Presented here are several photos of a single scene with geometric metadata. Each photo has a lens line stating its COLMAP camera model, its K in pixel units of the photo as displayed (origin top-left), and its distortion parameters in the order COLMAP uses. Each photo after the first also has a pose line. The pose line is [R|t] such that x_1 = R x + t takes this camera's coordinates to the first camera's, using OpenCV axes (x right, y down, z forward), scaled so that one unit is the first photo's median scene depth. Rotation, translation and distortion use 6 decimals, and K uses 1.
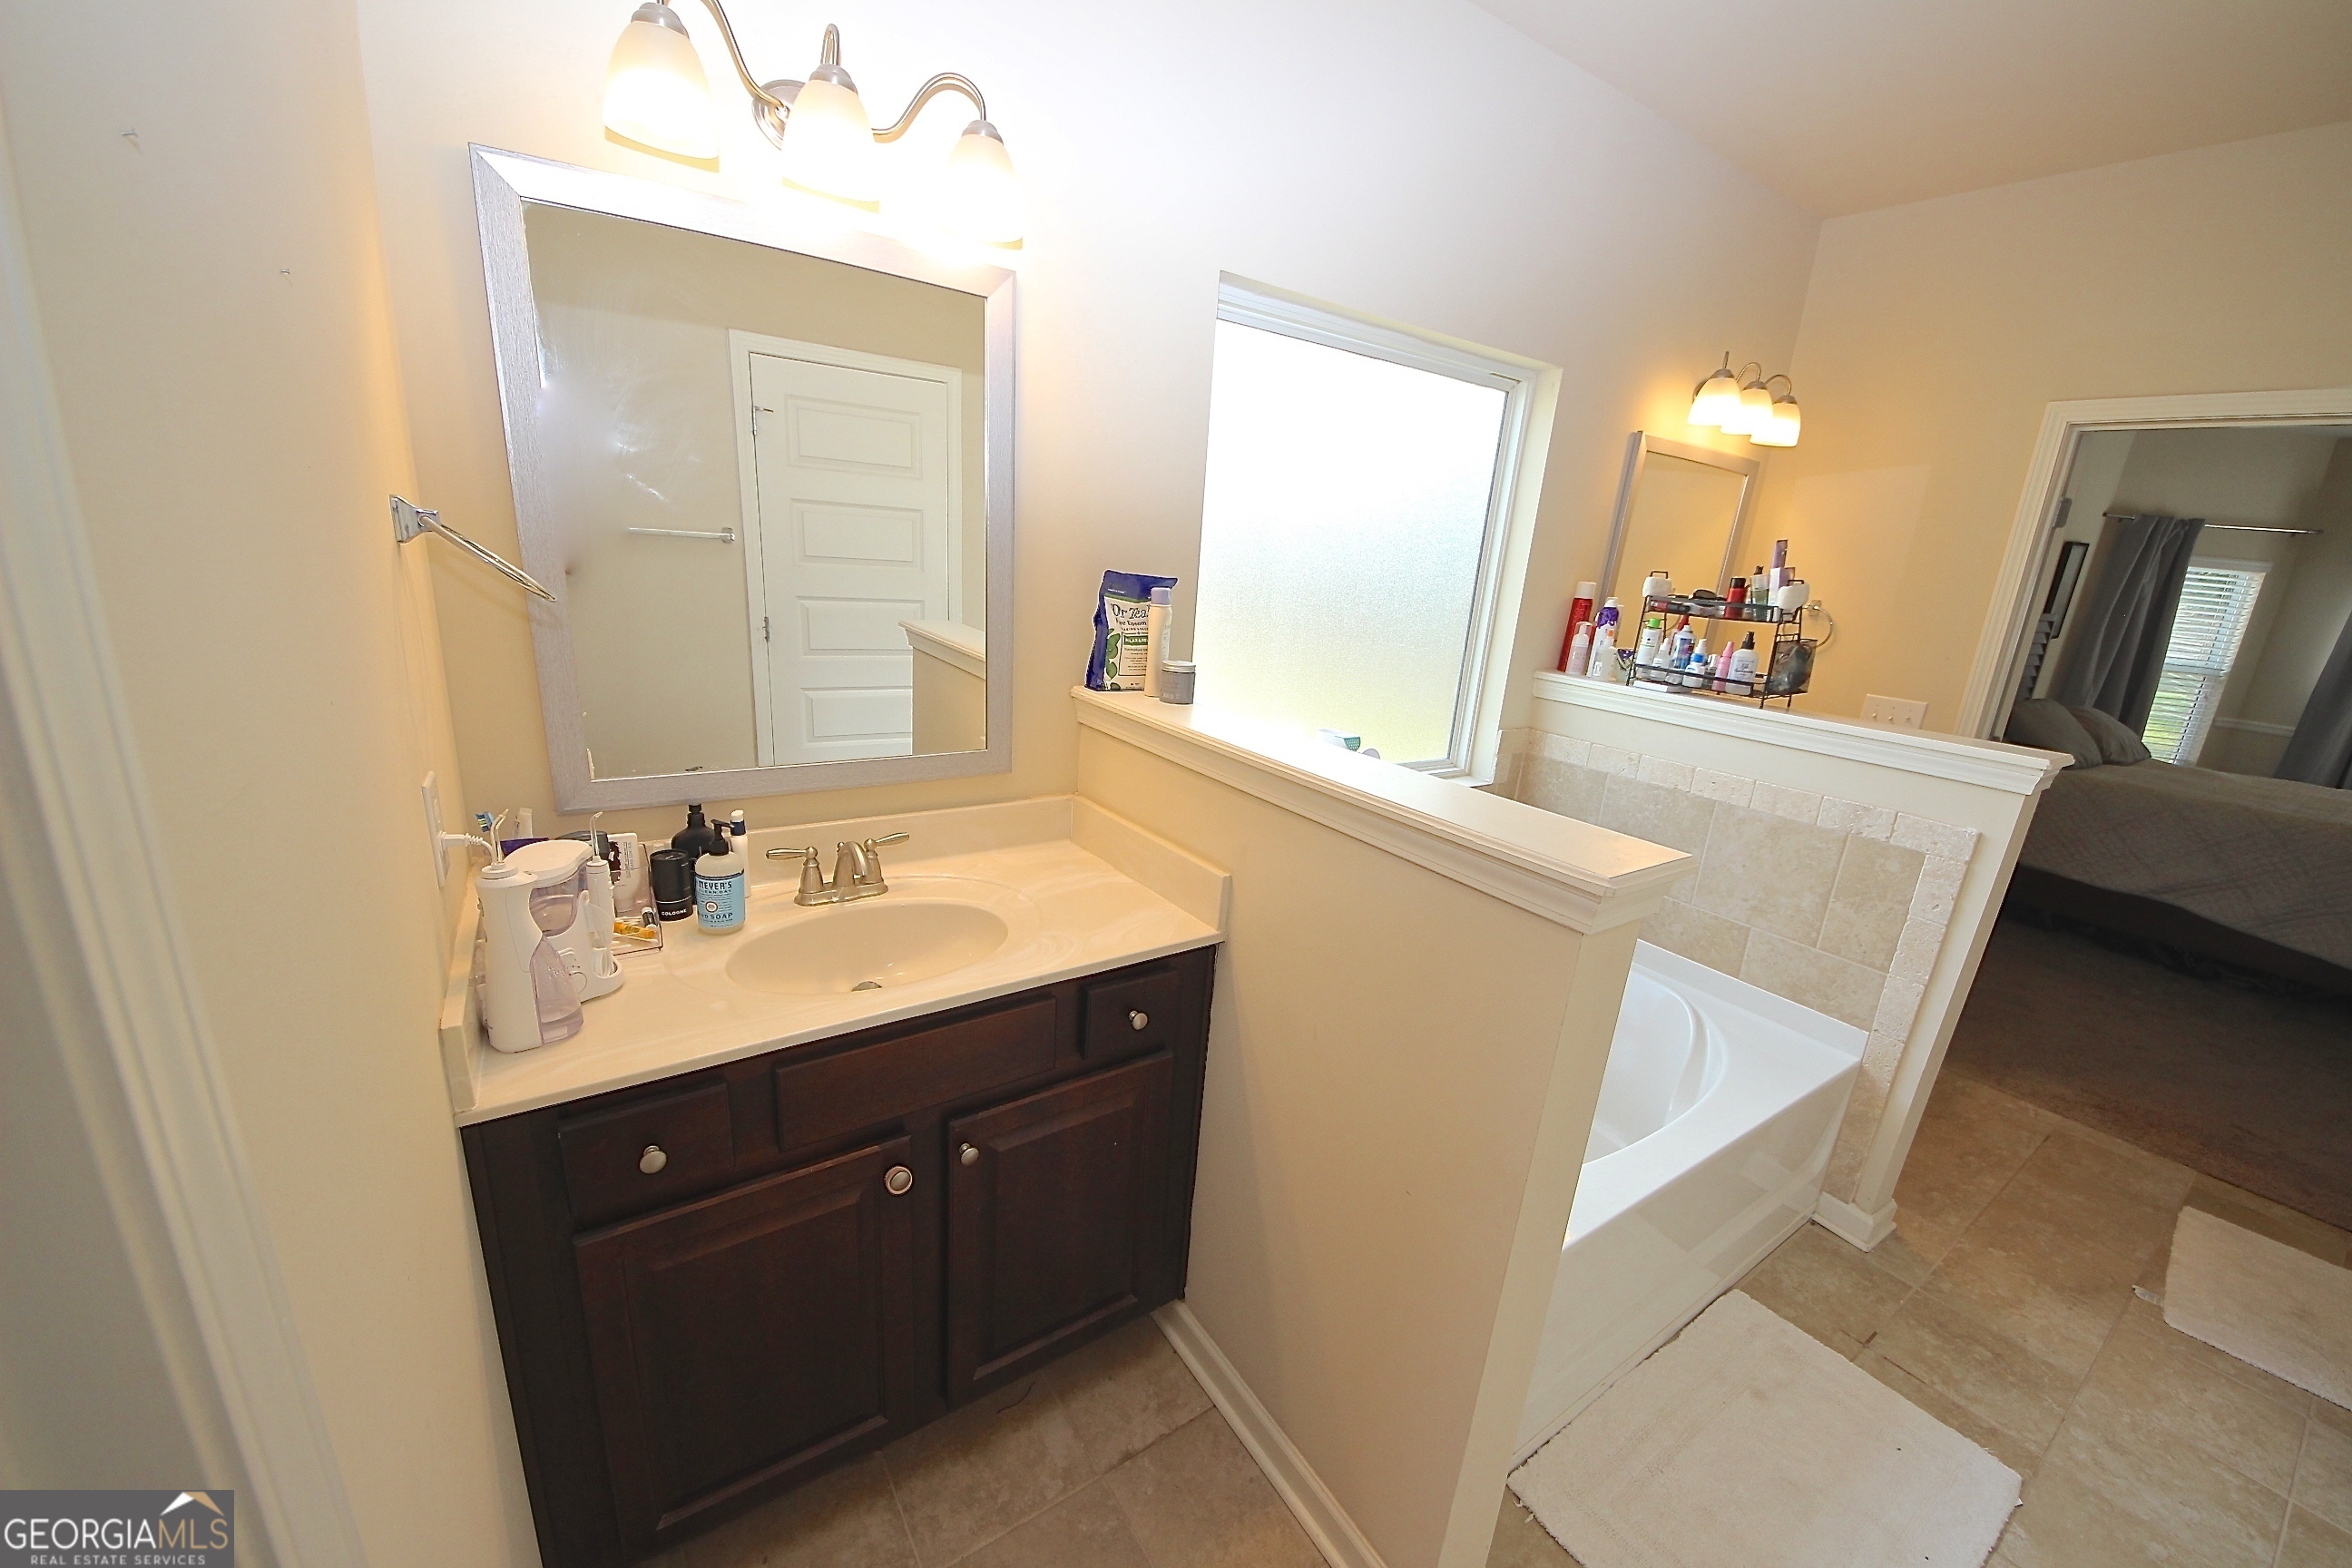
lens RADIAL K [[903.9, 0, 1184.9], [0, 903.9, 792.9], [0, 0, 1]] dist [-0.020843, -0.000603]
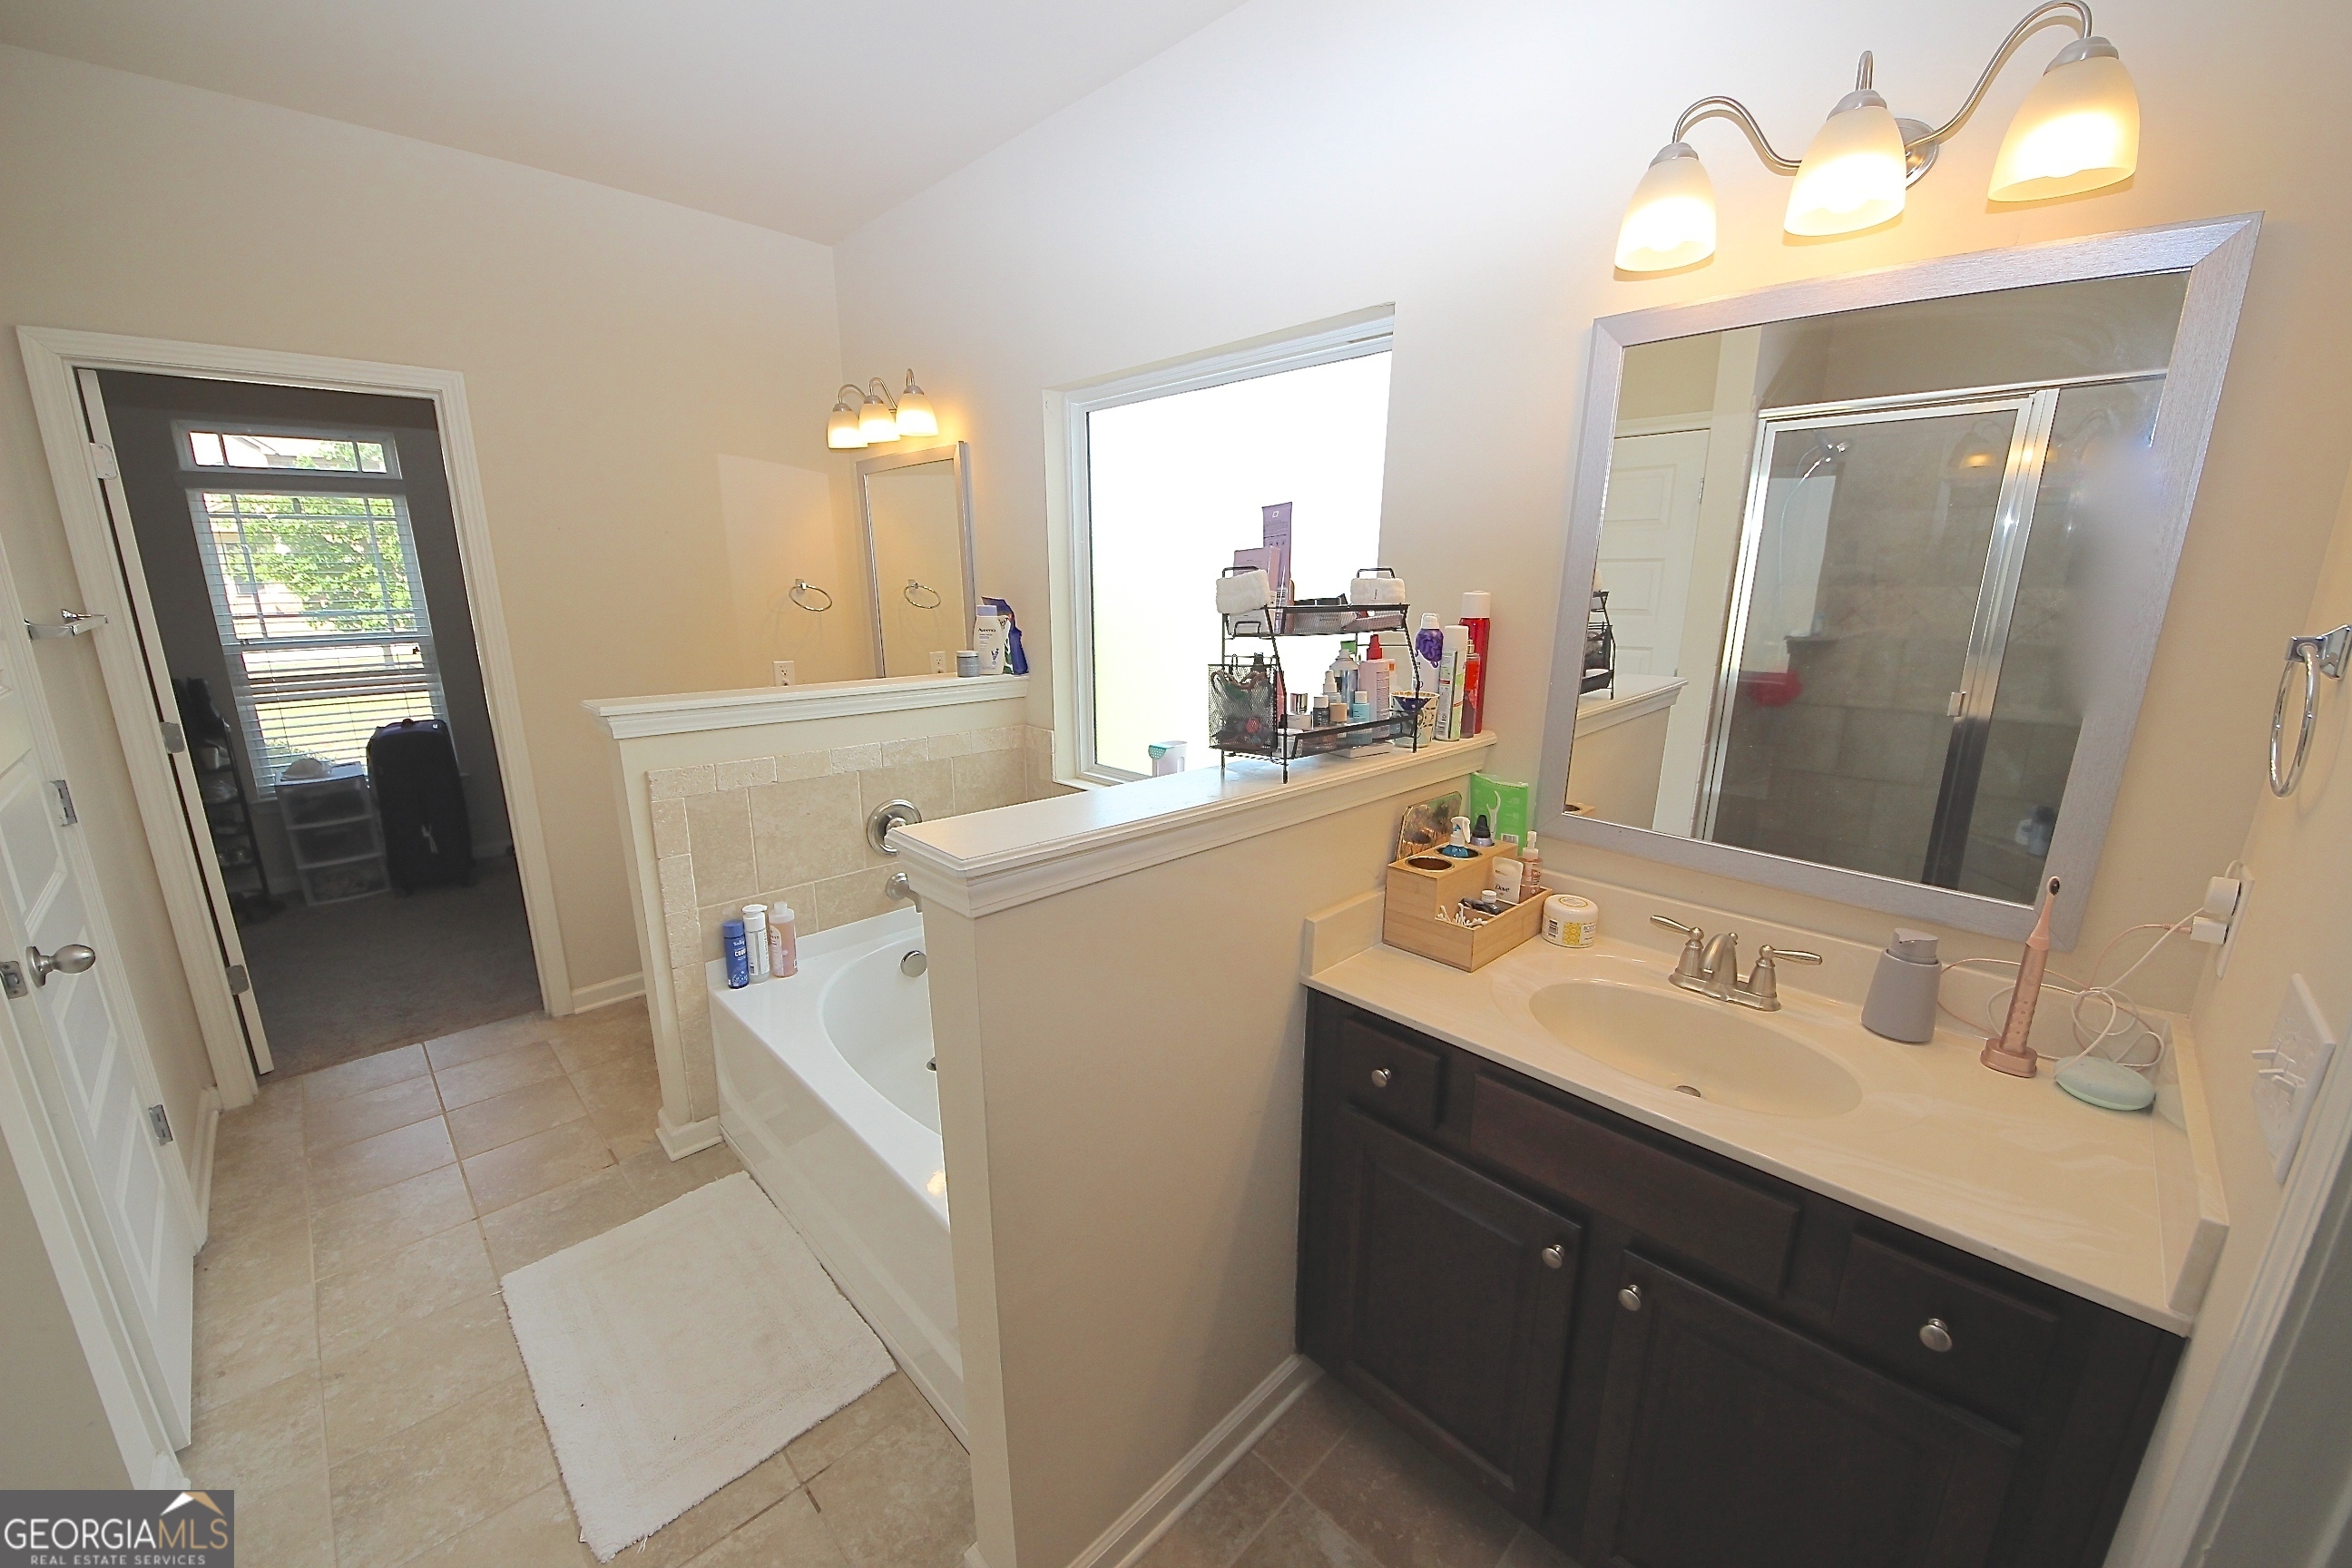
lens RADIAL K [[872.4, 0, 1160.8], [0, 872.4, 784.7], [0, 0, 1]] dist [0.002991, -0.006635]
pose [[0.177110, 0.174222, -0.968648, 0.862752], [-0.270411, 0.954944, 0.122314, -0.107893], [0.946314, 0.240270, 0.216241, 0.565583]]
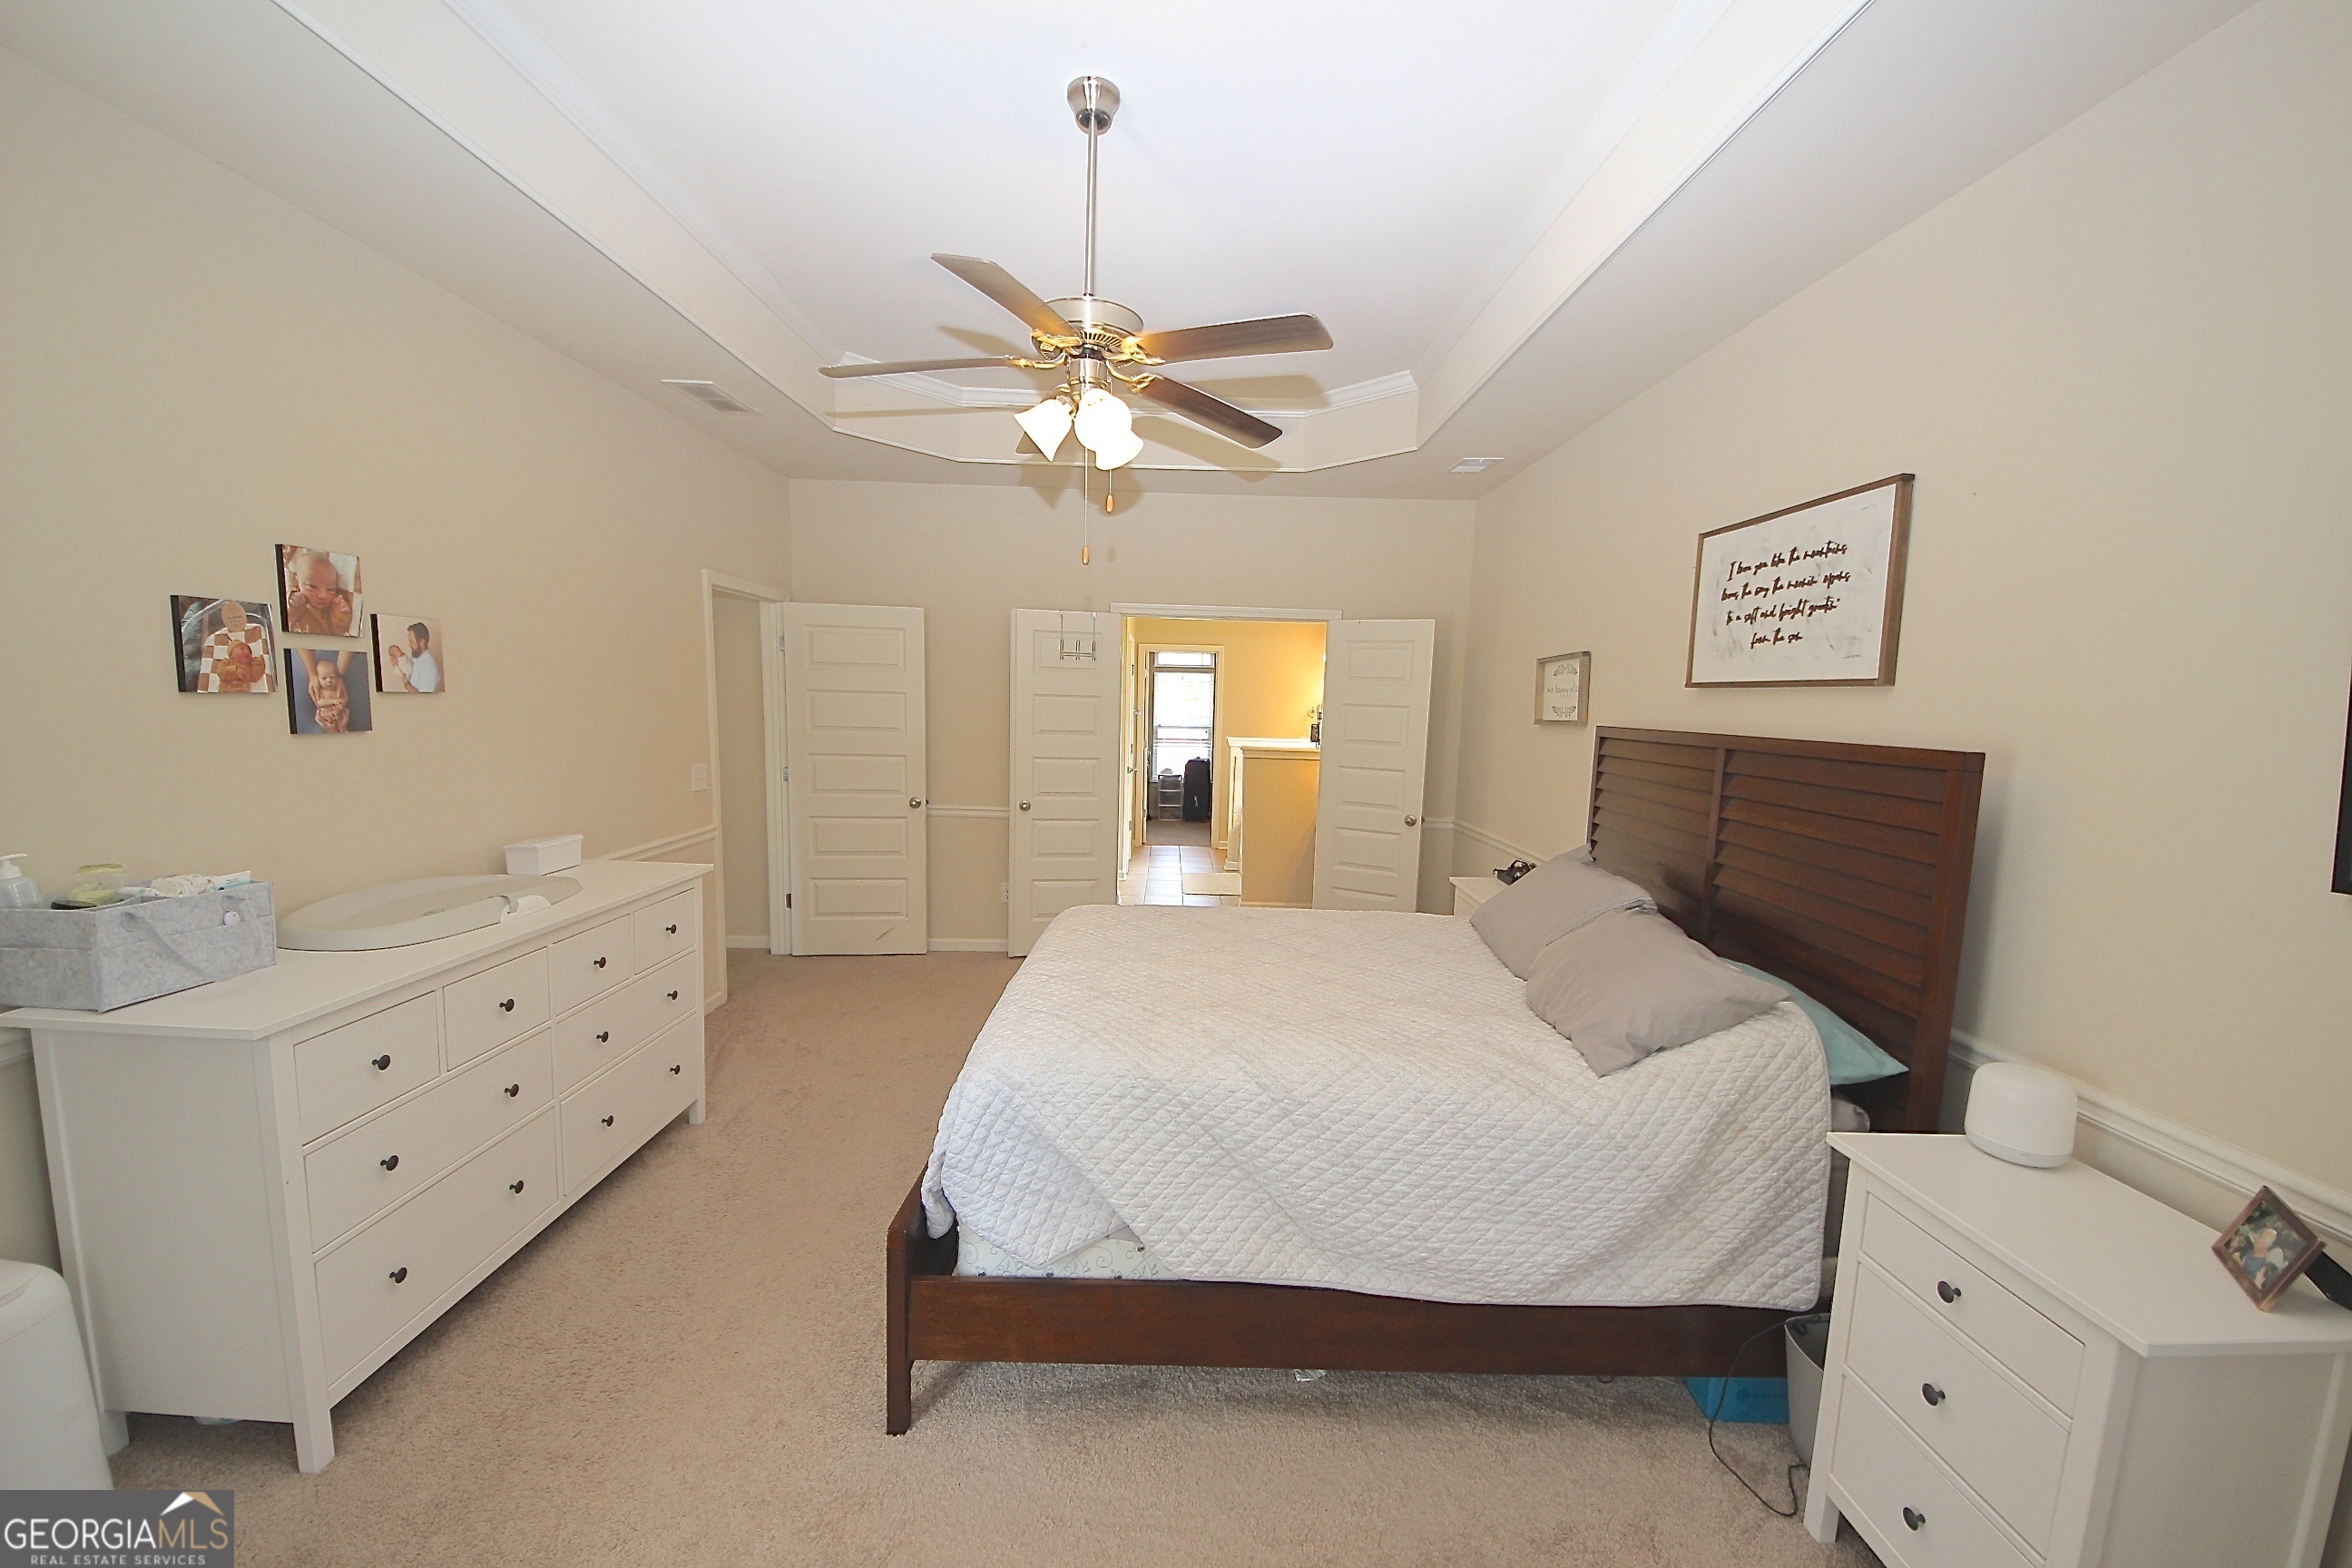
lens RADIAL K [[872.4, 0, 1175.9], [0, 872.4, 794.4], [0, 0, 1]] dist [0.002991, -0.006635]
pose [[-0.556032, 0.004273, -0.831150, 1.308888], [-0.290320, 0.936002, 0.199034, -0.153591], [0.778808, 0.351969, -0.519206, 0.866198]]
